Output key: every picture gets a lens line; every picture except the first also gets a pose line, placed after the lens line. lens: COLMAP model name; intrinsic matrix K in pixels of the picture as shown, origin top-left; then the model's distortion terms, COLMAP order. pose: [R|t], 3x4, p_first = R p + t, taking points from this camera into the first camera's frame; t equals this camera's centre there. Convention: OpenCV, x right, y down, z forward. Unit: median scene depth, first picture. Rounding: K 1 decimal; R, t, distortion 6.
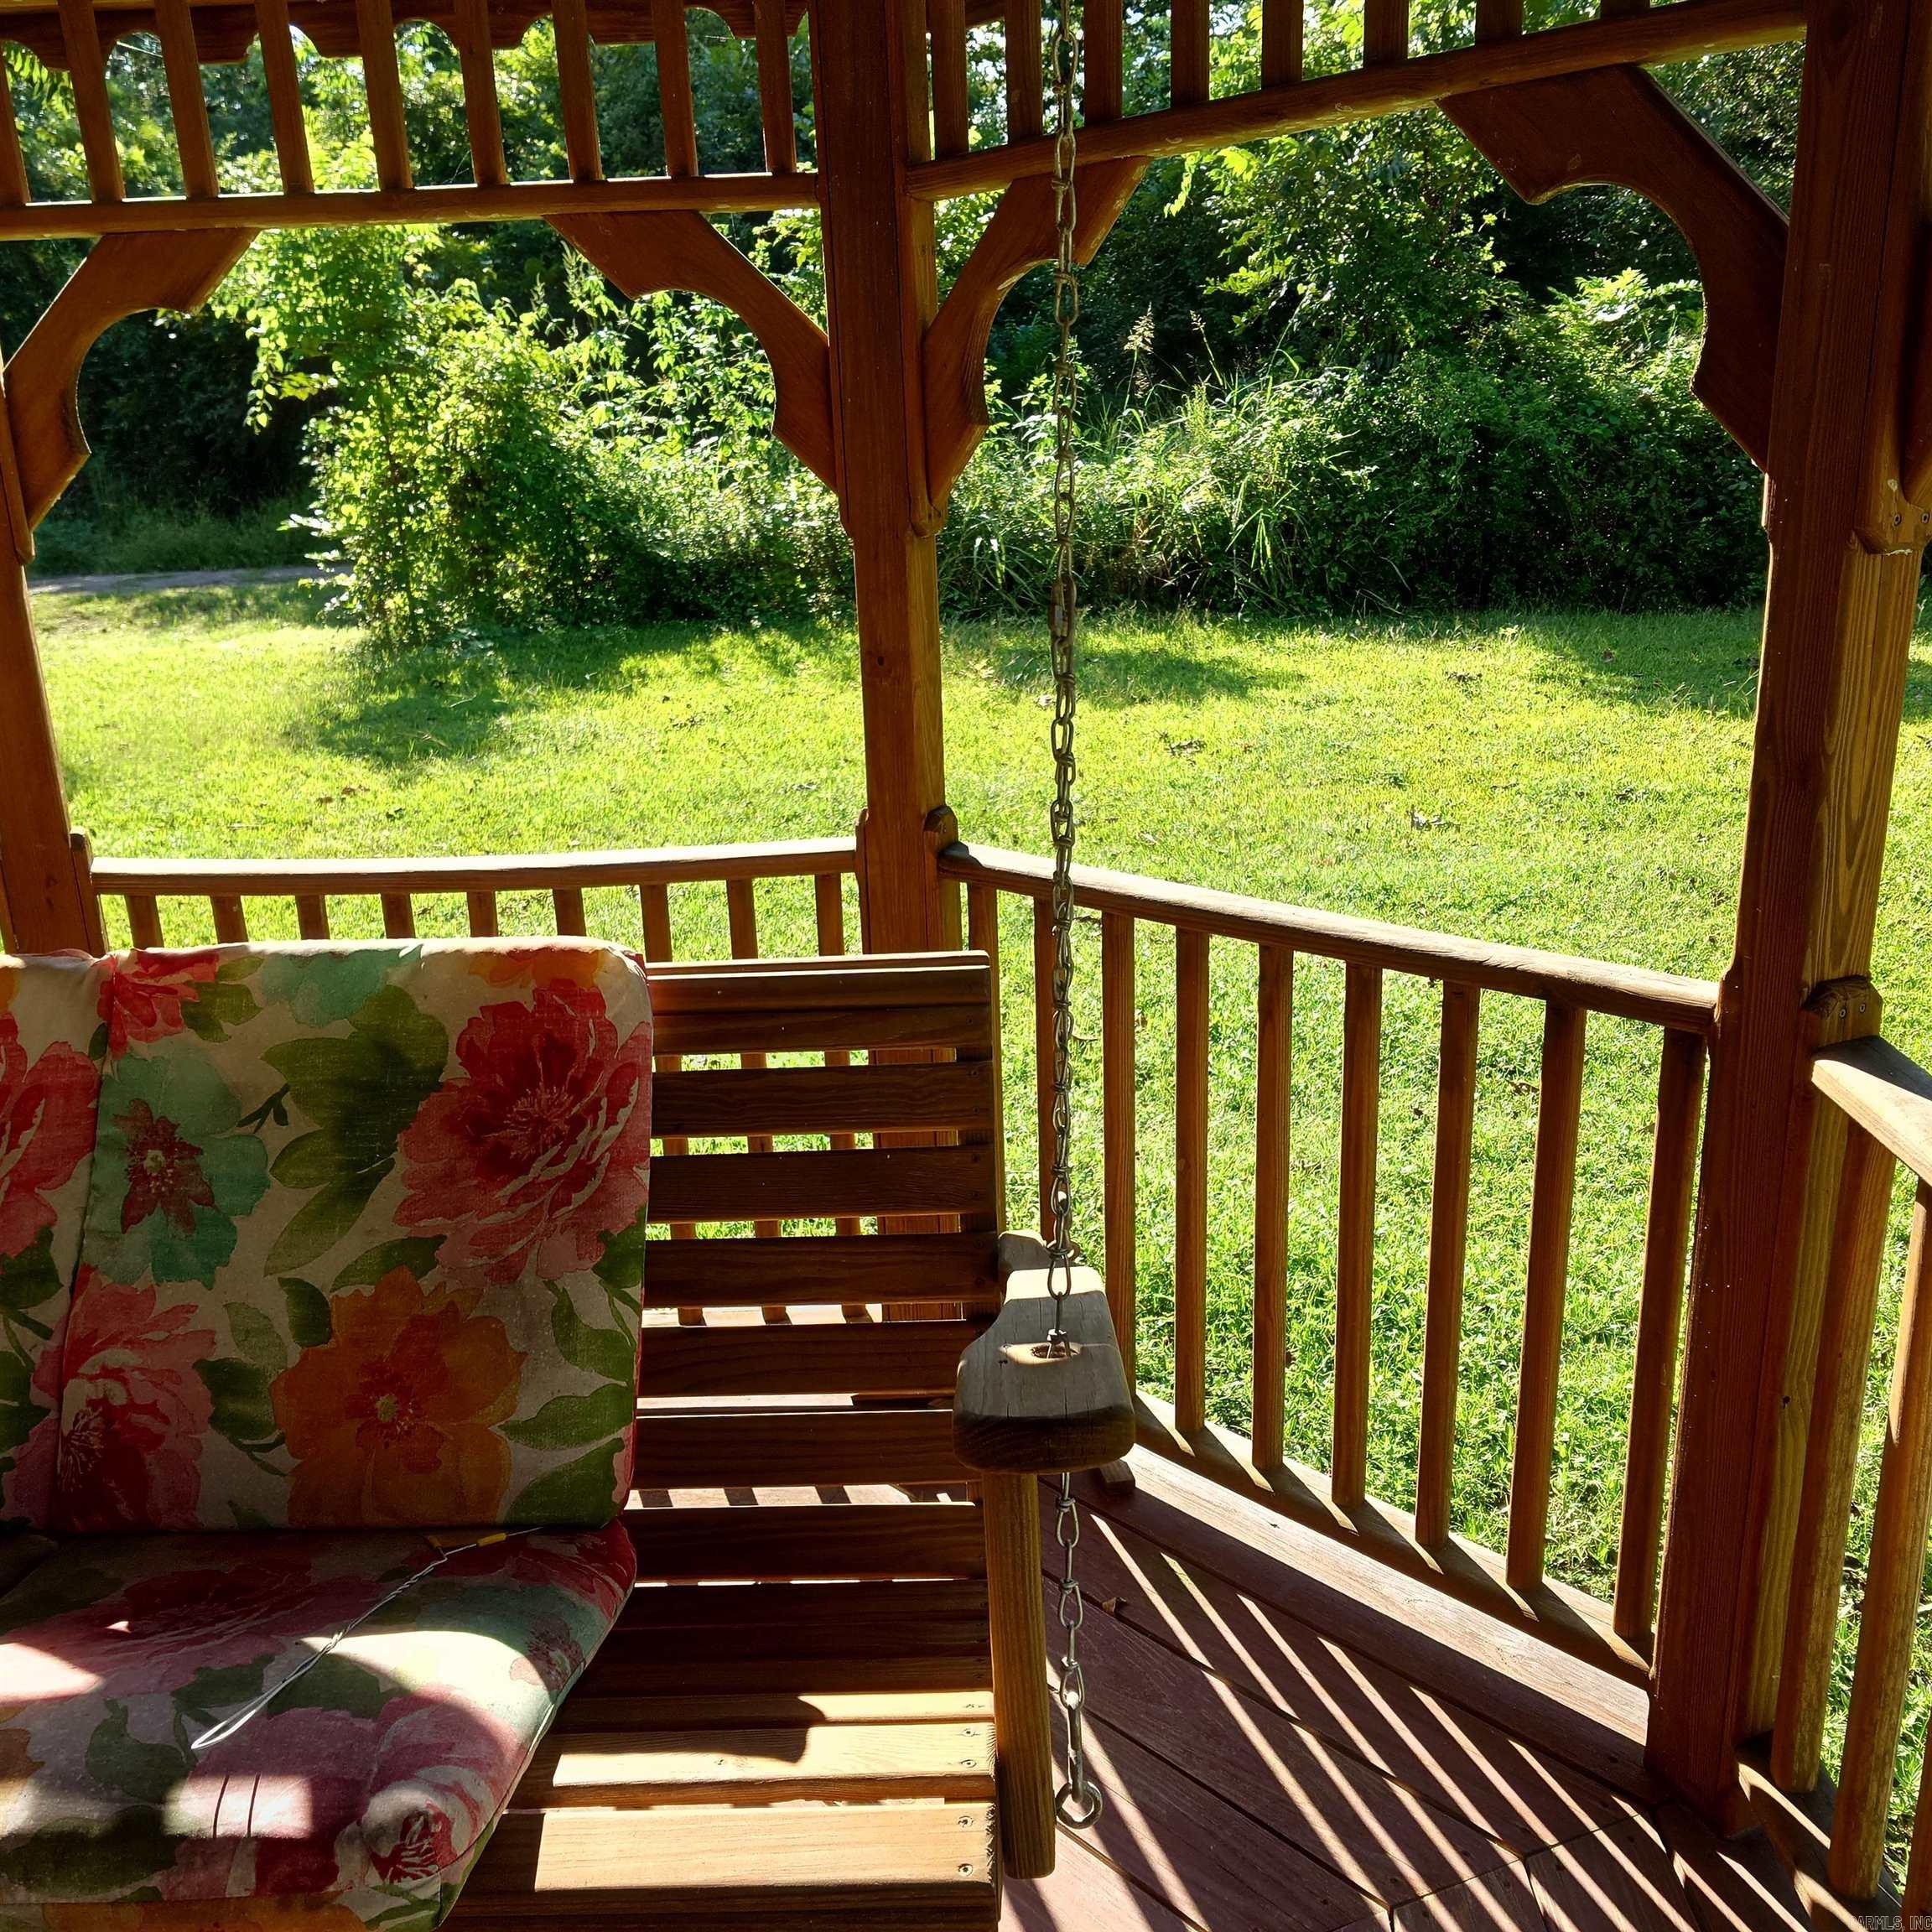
lens RADIAL K [[1763.9, 0, 966.0], [0, 1763.9, 966.0], [0, 0, 1]] dist [-0.009072, -0.006452]
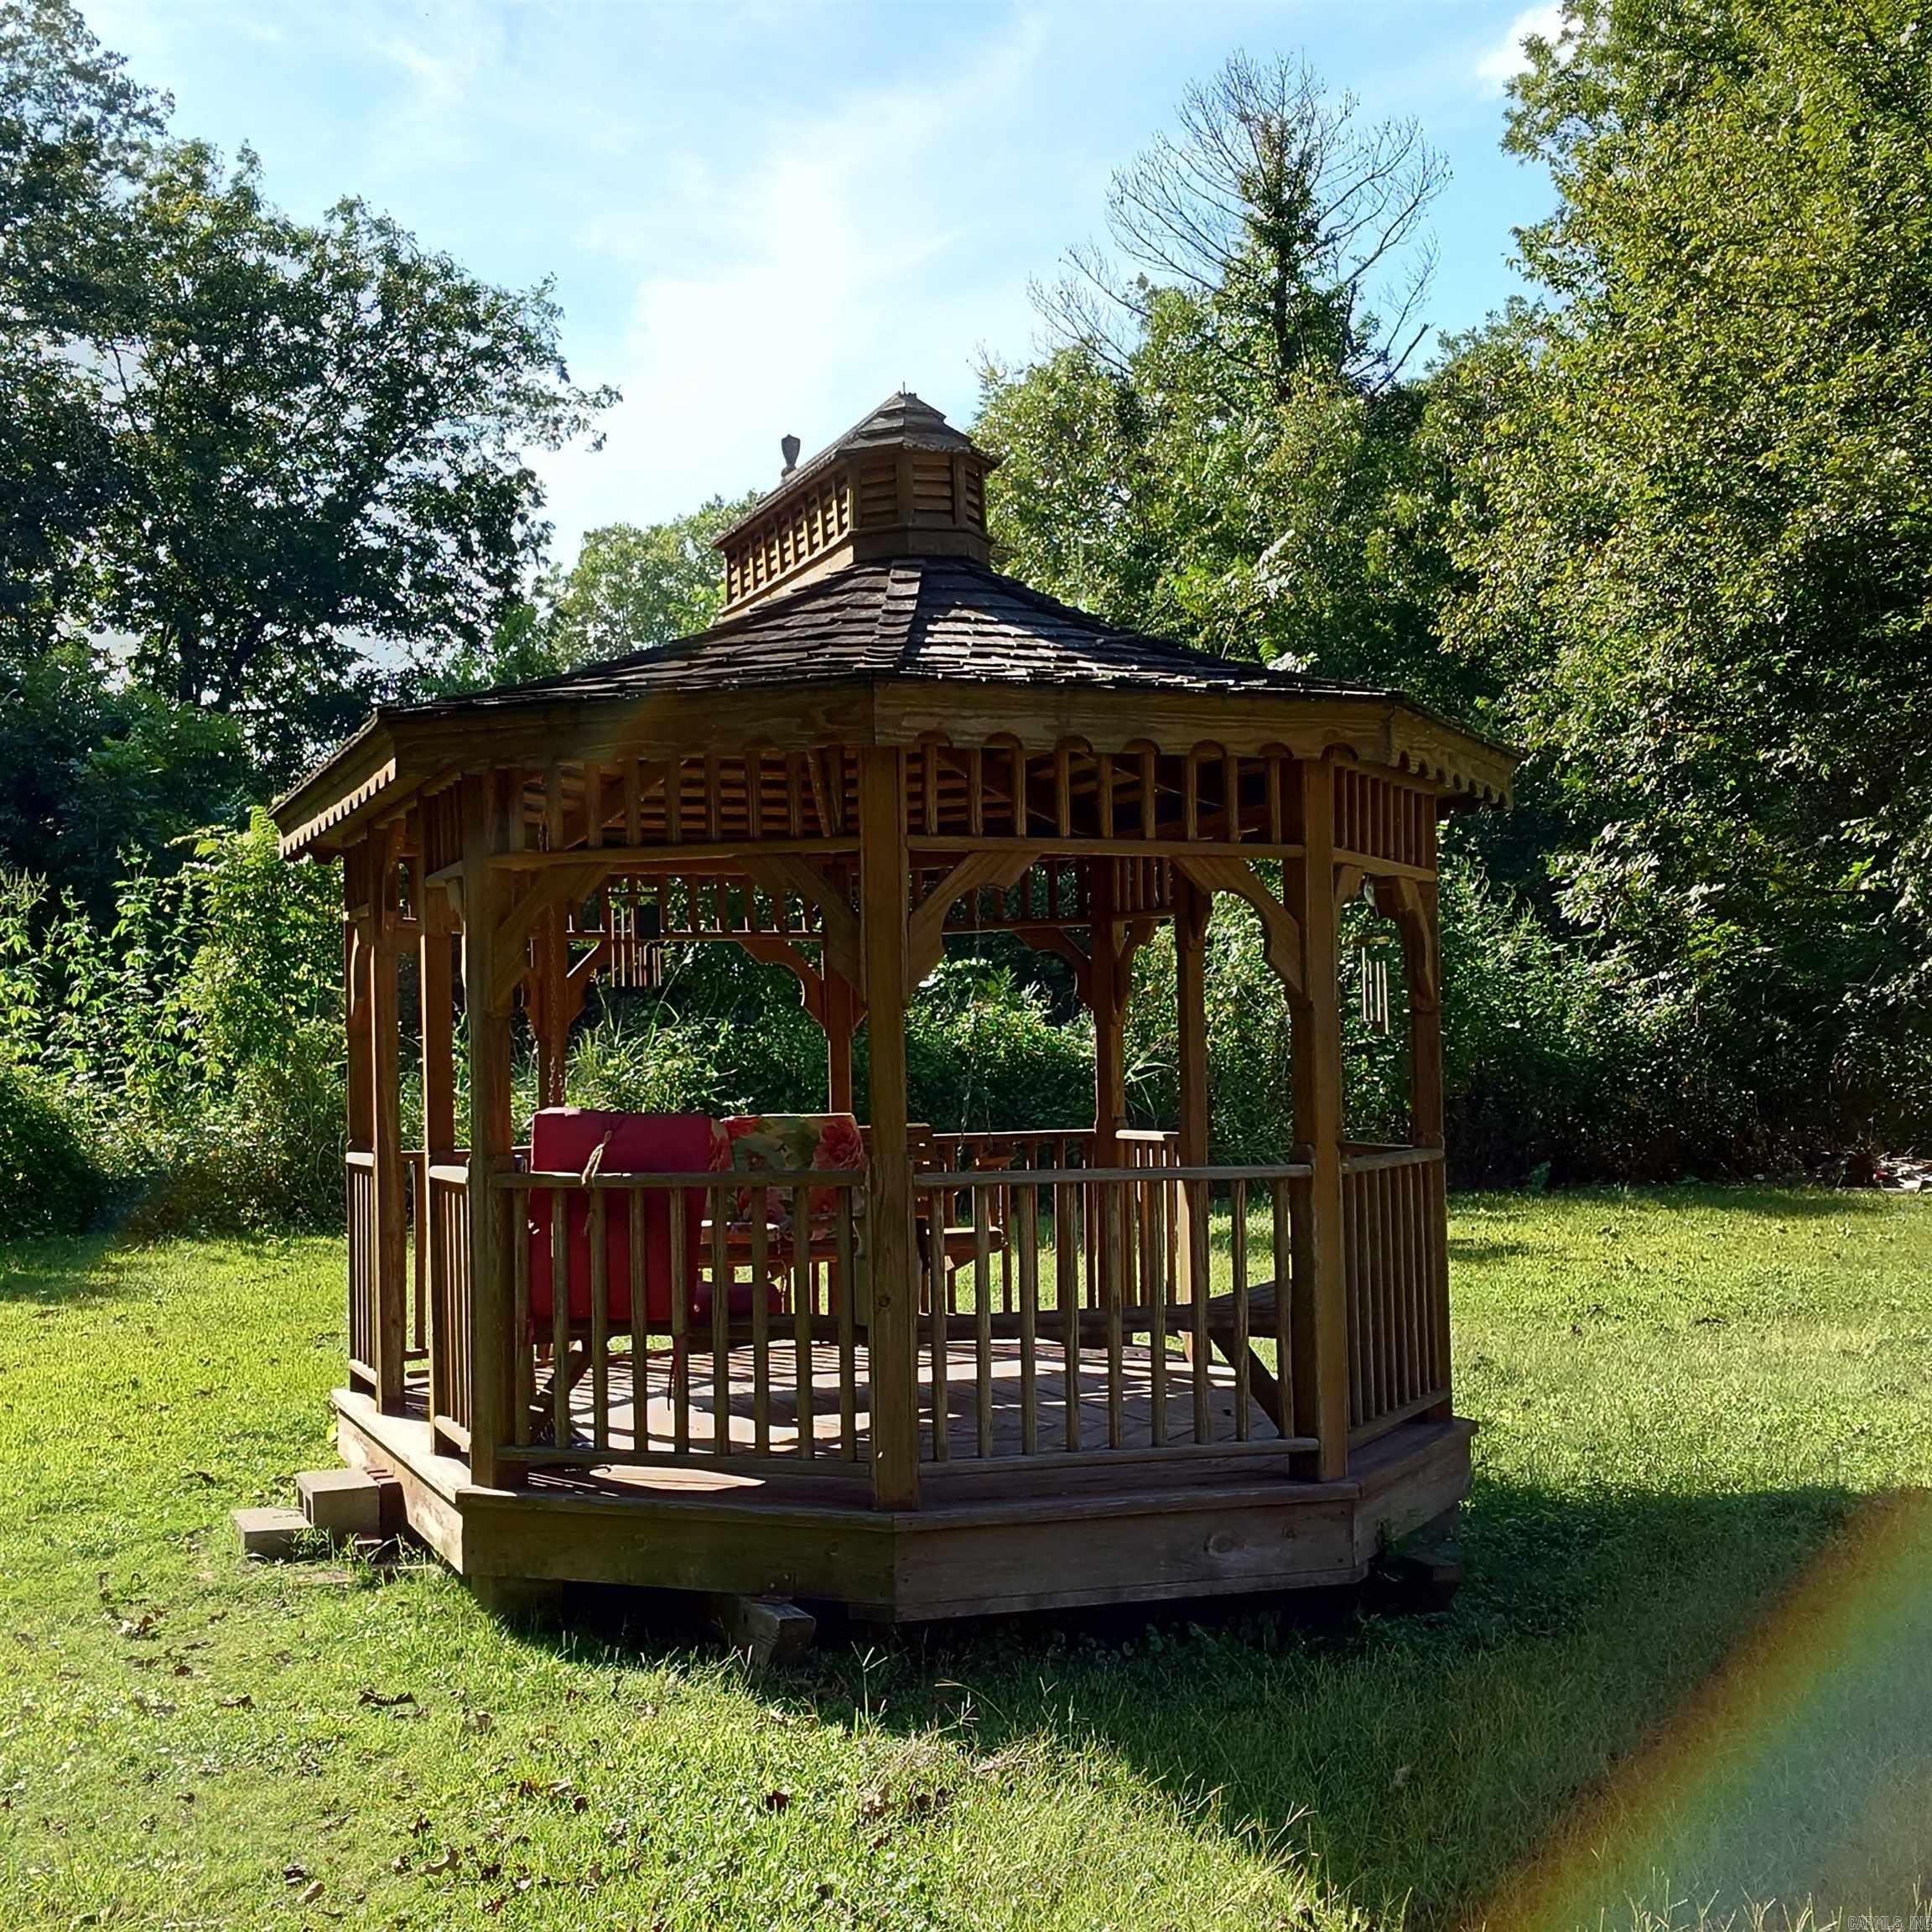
lens RADIAL K [[1763.9, 0, 966.0], [0, 1763.9, 966.0], [0, 0, 1]] dist [-0.009072, -0.006452]
pose [[0.948338, 0.027213, 0.316091, -0.002193], [0.082258, 0.941153, -0.327819, 0.032000], [-0.306411, 0.336884, 0.890293, -0.126953]]
